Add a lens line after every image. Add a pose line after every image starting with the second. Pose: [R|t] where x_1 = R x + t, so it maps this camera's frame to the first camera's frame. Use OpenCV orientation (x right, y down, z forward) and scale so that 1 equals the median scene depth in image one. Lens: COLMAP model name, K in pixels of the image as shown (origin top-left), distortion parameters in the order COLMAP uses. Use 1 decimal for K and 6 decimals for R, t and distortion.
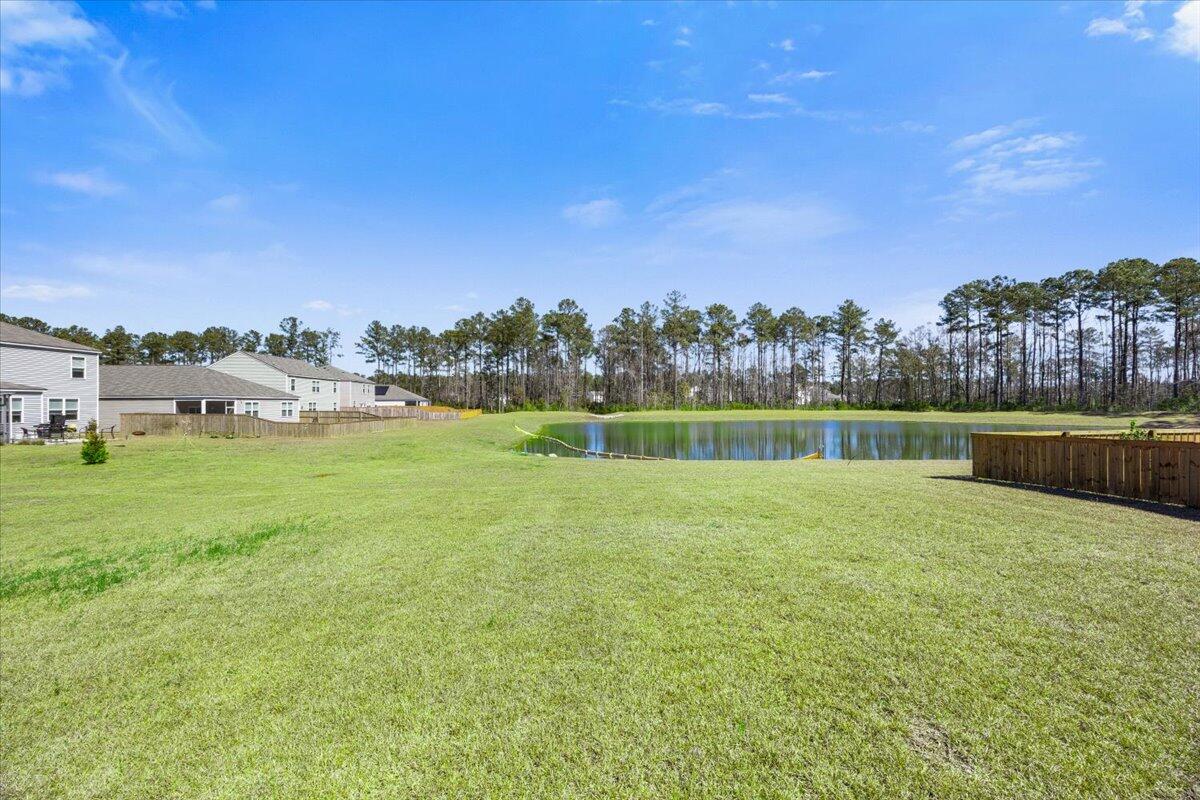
lens RADIAL K [[467.0, 0, 600.0], [0, 467.0, 400.0], [0, 0, 1]] dist [-0.001461, -0.000150]
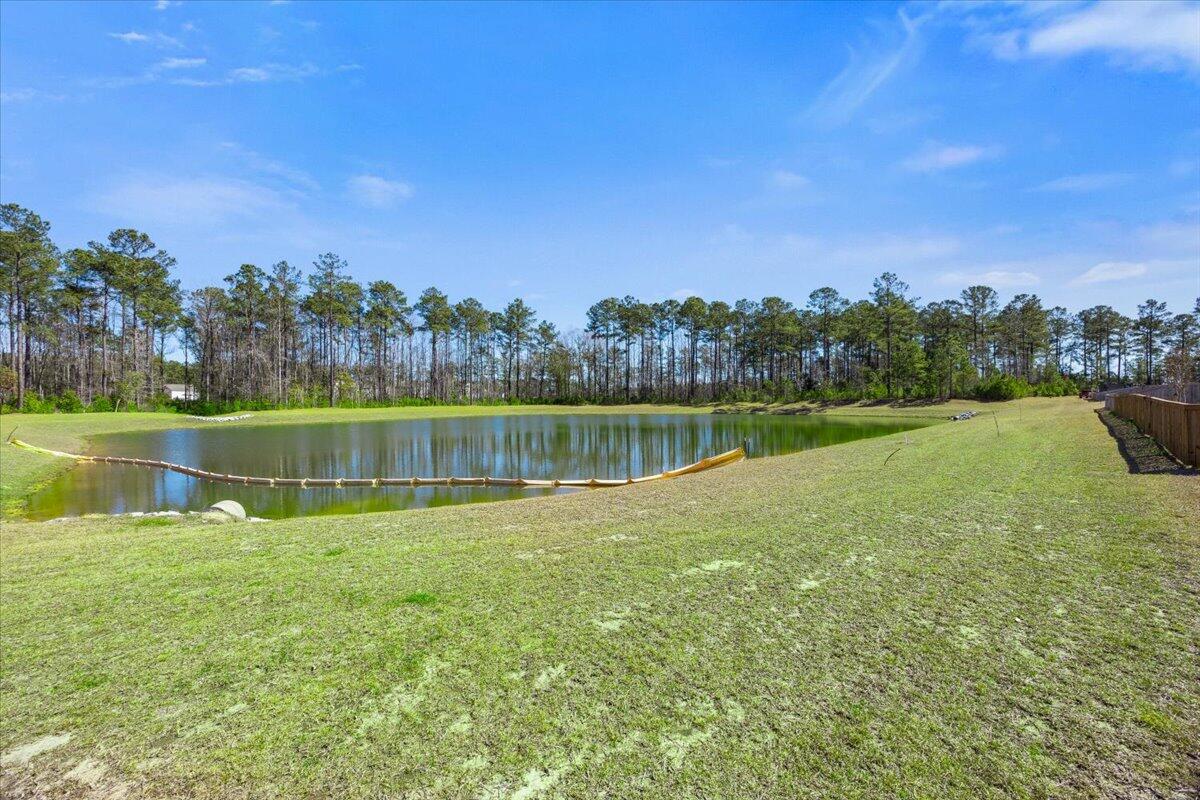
lens RADIAL K [[457.3, 0, 600.0], [0, 457.3, 400.0], [0, 0, 1]] dist [-0.001098, -0.000291]
pose [[0.726627, -0.003306, 0.687024, -0.033905], [0.001374, 0.999993, 0.003358, 0.006691], [-0.687031, -0.001496, 0.726627, 0.134770]]
